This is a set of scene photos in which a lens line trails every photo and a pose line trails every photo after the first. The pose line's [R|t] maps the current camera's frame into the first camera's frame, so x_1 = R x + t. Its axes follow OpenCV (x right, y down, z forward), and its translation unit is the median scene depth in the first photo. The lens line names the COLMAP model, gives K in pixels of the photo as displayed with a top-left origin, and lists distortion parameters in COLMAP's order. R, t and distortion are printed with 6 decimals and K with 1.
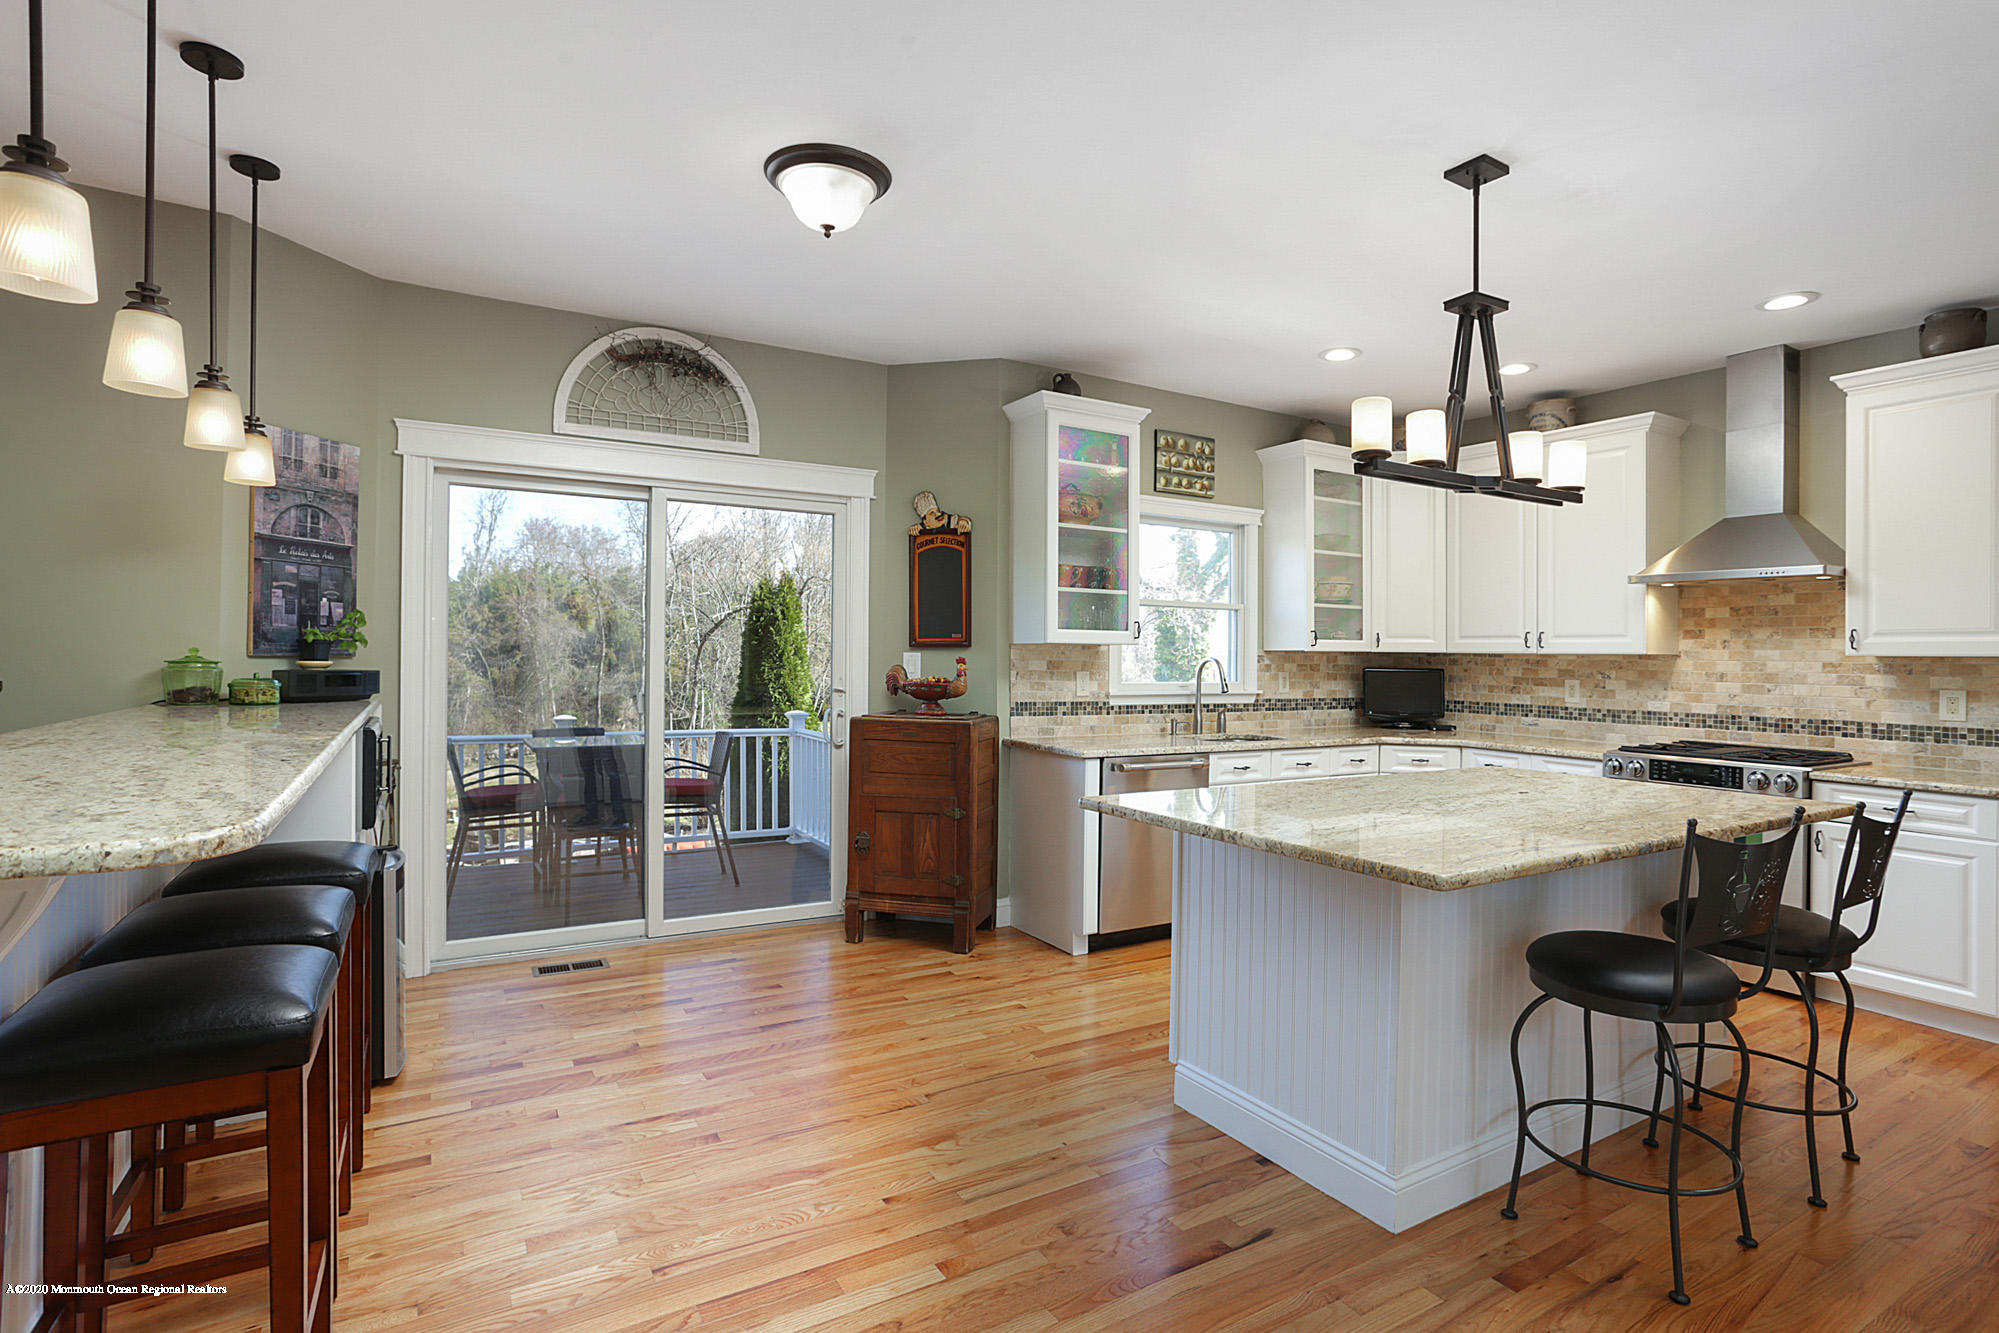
lens RADIAL K [[1017.1, 0, 1004.8], [0, 1017.1, 646.1], [0, 0, 1]] dist [-0.065866, 0.029585]
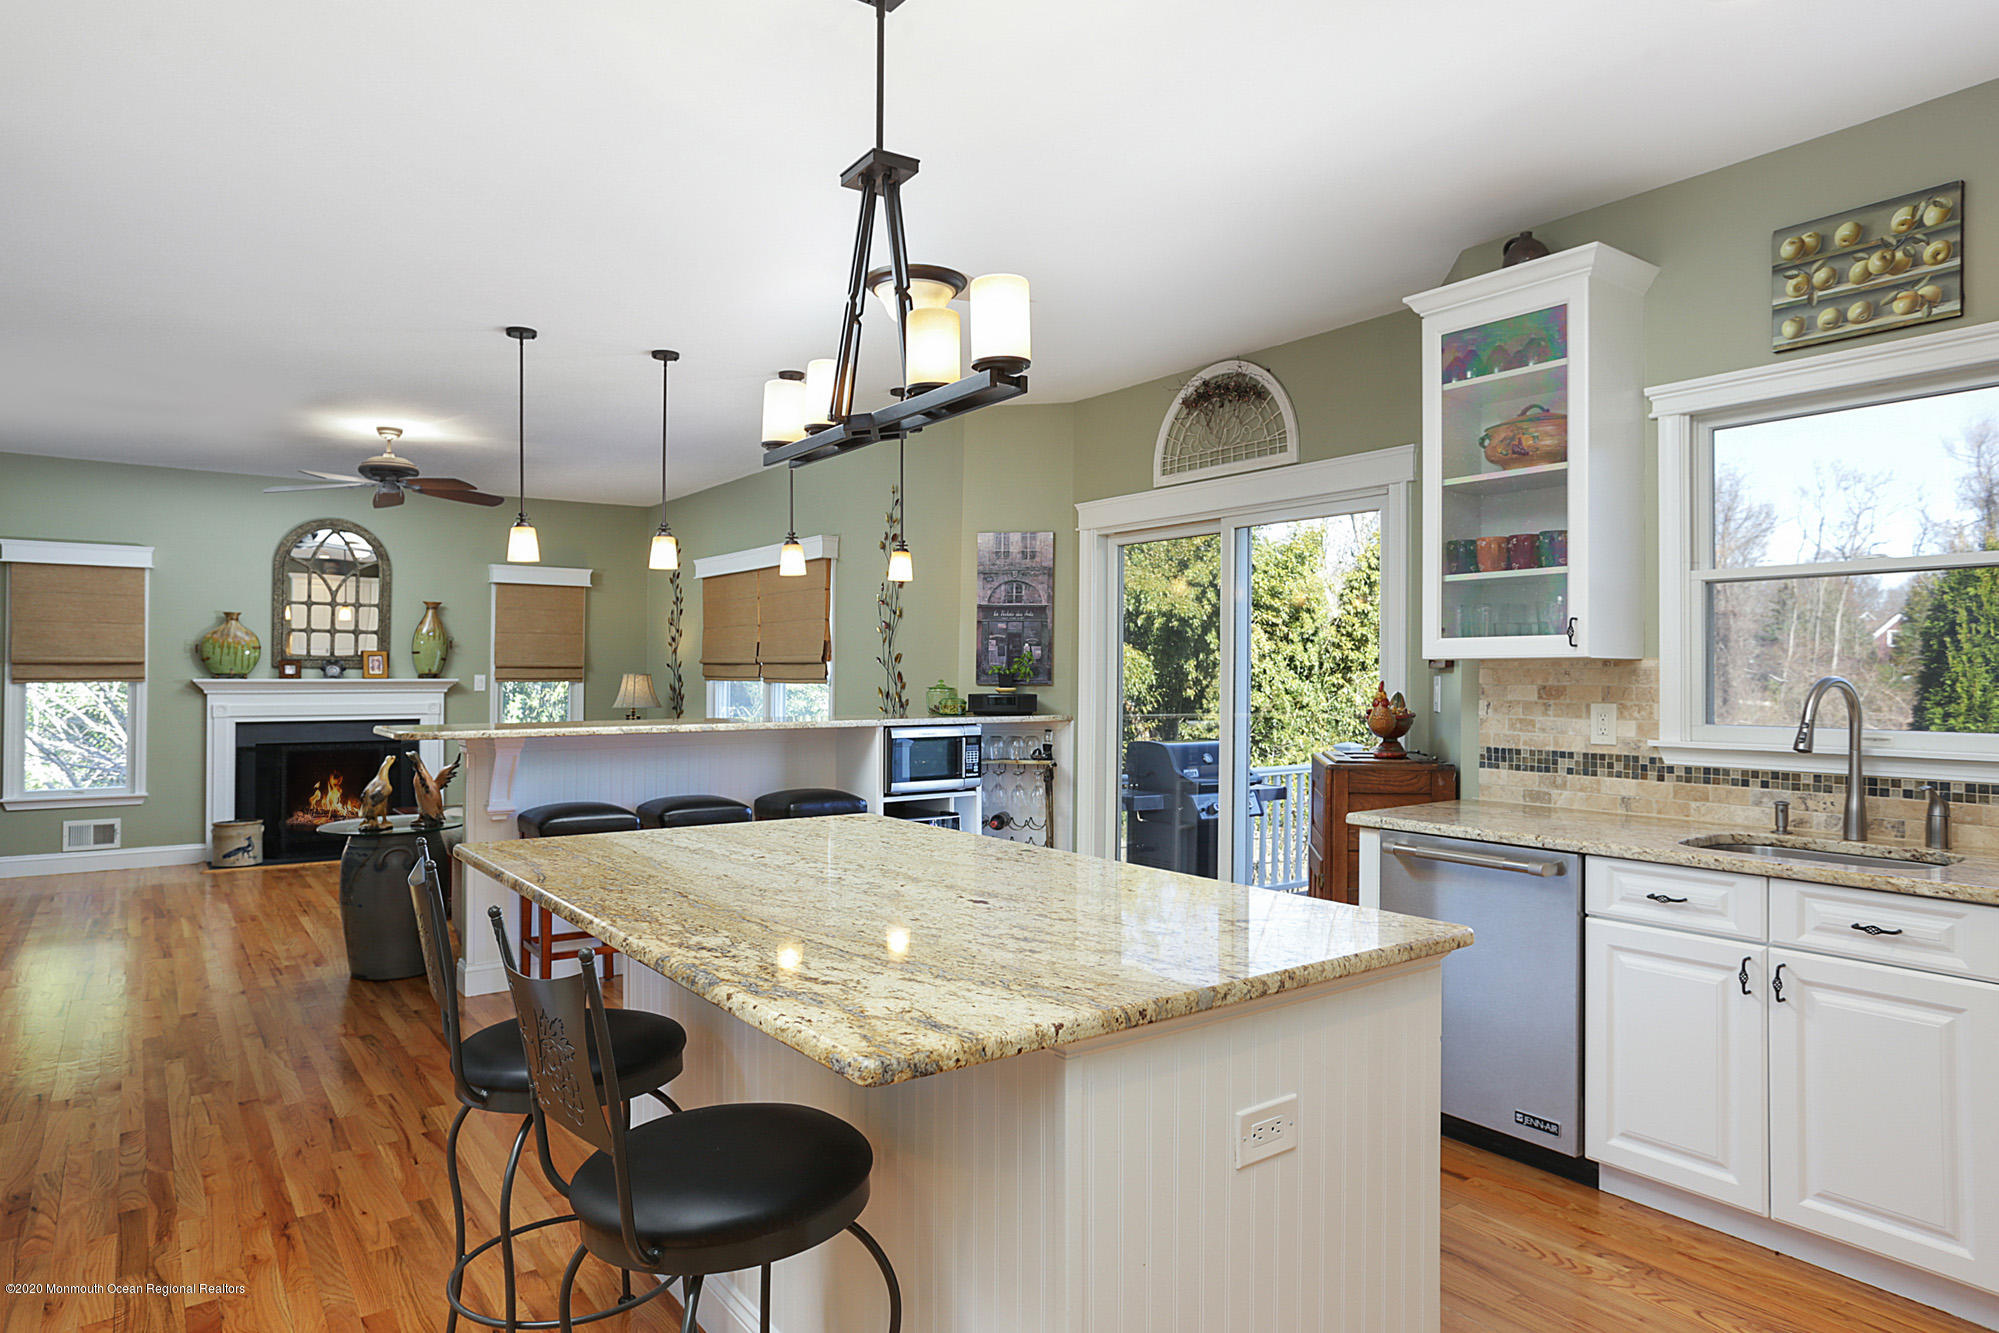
lens RADIAL K [[1257.8, 0, 996.5], [0, 1257.8, 657.4], [0, 0, 1]] dist [0.024493, 0.009672]
pose [[0.073095, -0.030204, -0.996868, 0.840227], [0.007333, 0.999531, -0.029747, 0.018417], [0.997298, -0.005136, 0.073282, 0.624196]]
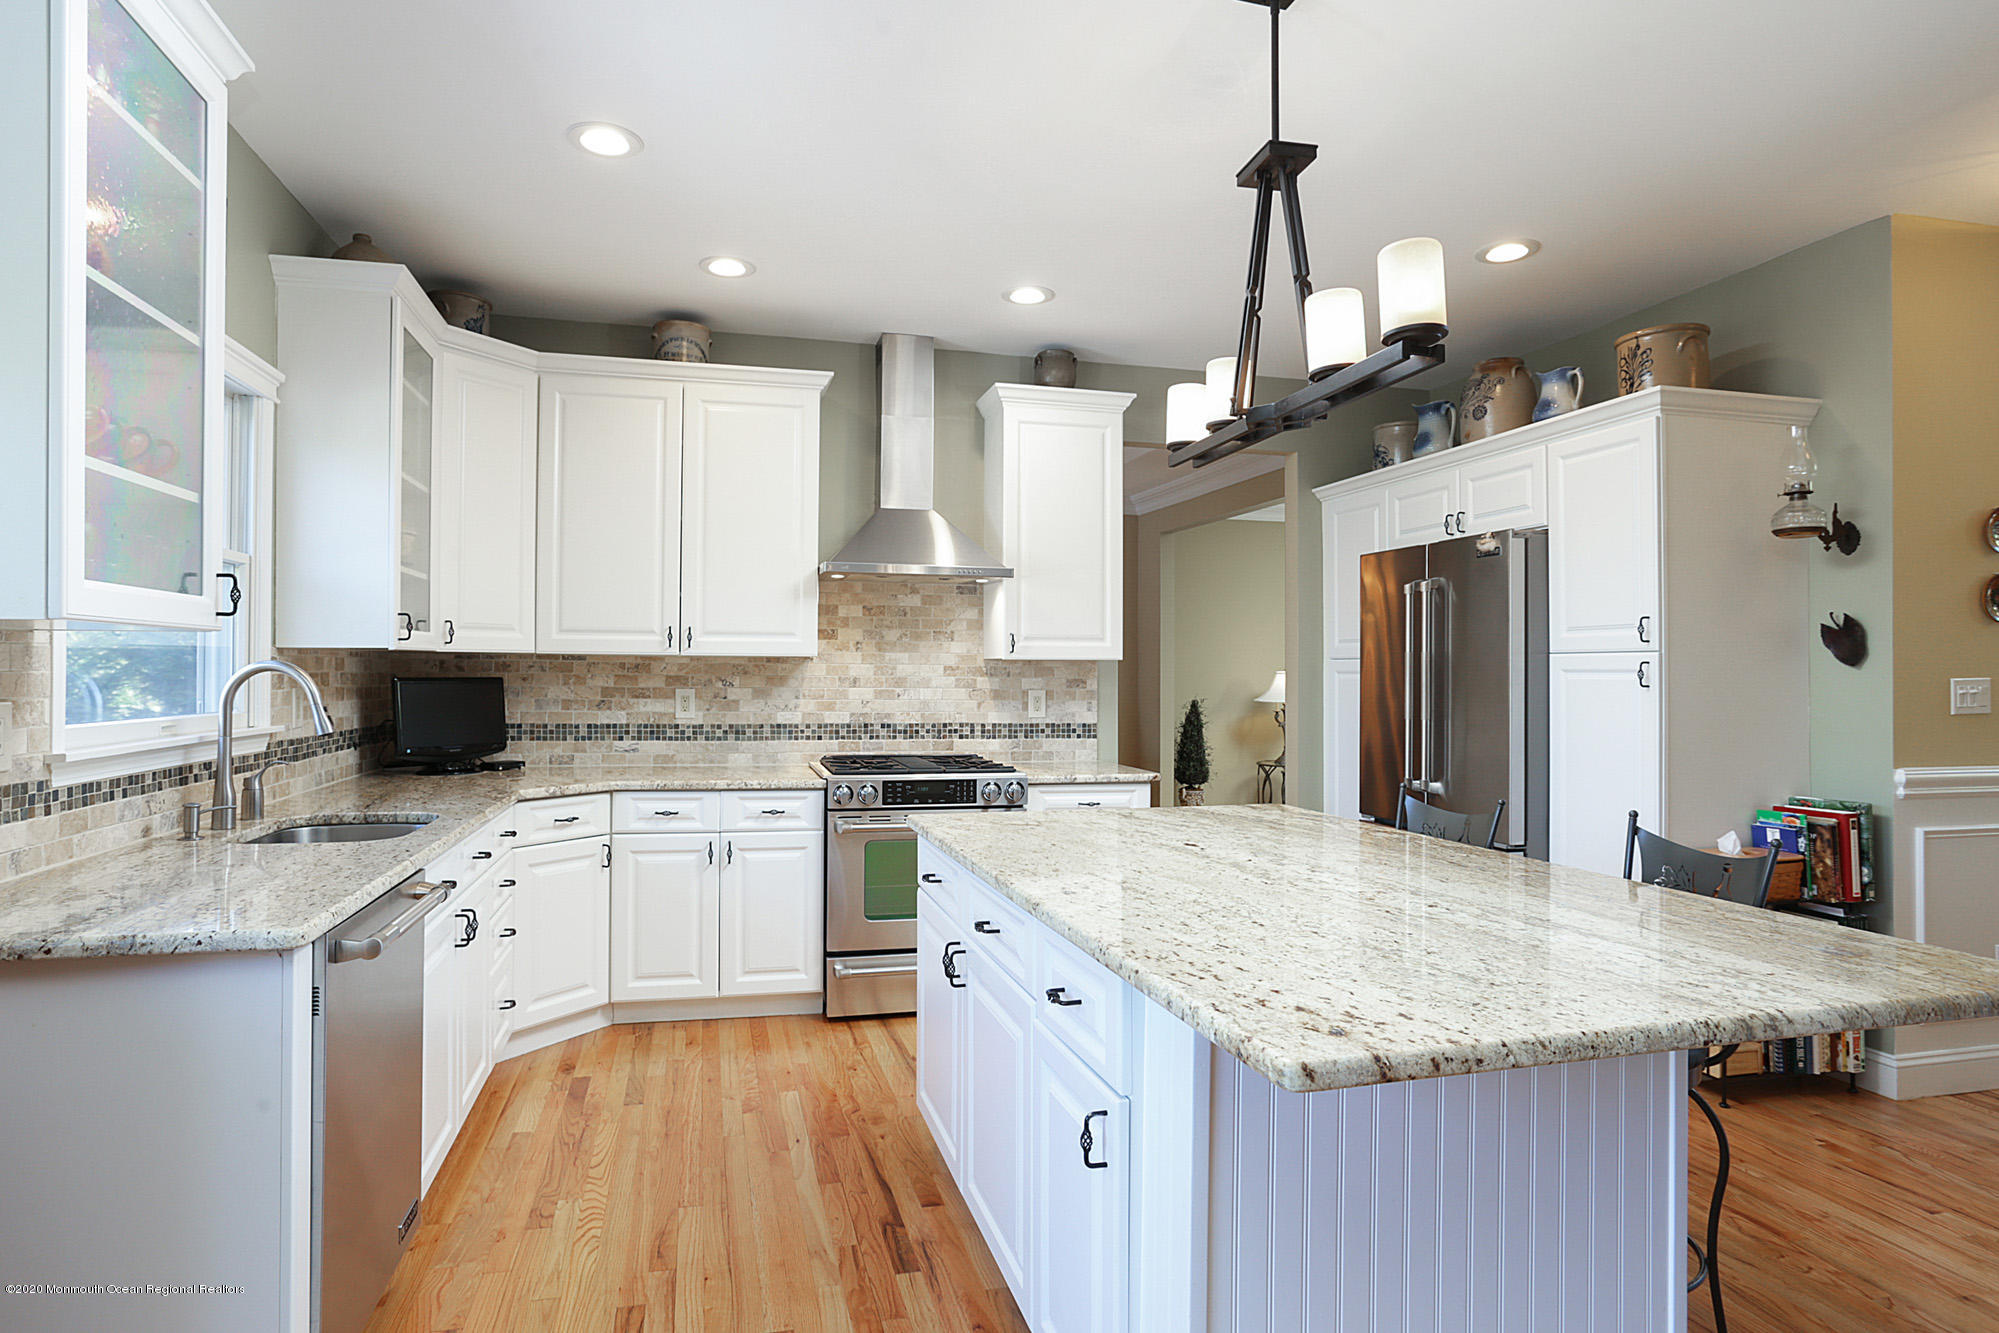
lens RADIAL K [[1100.6, 0, 1004.7], [0, 1100.6, 665.1], [0, 0, 1]] dist [-0.005525, 0.003212]
pose [[0.280947, -0.006985, 0.959698, -0.207323], [-0.013118, 0.999852, 0.011118, 0.002547], [-0.959634, -0.015713, 0.280813, 0.582983]]
